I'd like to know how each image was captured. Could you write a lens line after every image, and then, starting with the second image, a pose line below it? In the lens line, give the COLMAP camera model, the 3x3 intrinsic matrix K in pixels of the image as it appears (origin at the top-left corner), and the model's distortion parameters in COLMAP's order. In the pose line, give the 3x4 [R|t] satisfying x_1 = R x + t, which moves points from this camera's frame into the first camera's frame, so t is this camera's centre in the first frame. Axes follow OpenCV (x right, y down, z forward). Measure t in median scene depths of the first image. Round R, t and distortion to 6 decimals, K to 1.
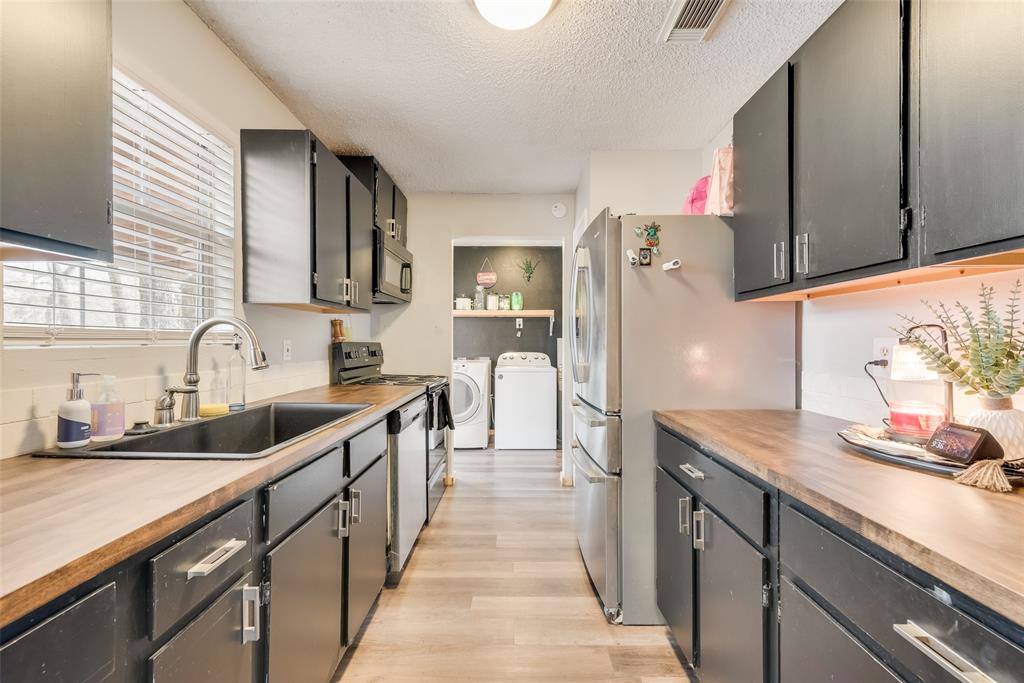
lens RADIAL K [[411.0, 0, 518.3], [0, 411.0, 348.7], [0, 0, 1]] dist [0.019967, -0.005882]
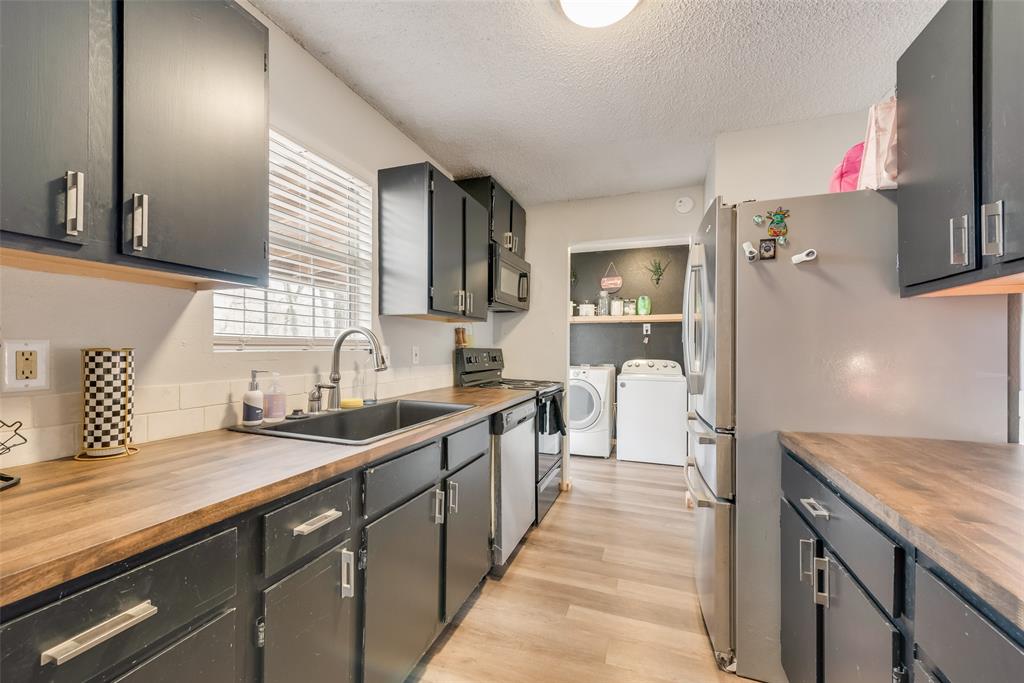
lens RADIAL K [[410.6, 0, 512.4], [0, 410.6, 353.3], [0, 0, 1]] dist [0.018291, -0.005848]
pose [[0.939613, 0.007954, -0.342145, 0.104864], [-0.009462, 0.999951, -0.002740, -0.000649], [0.342107, 0.005812, 0.939643, 0.018613]]
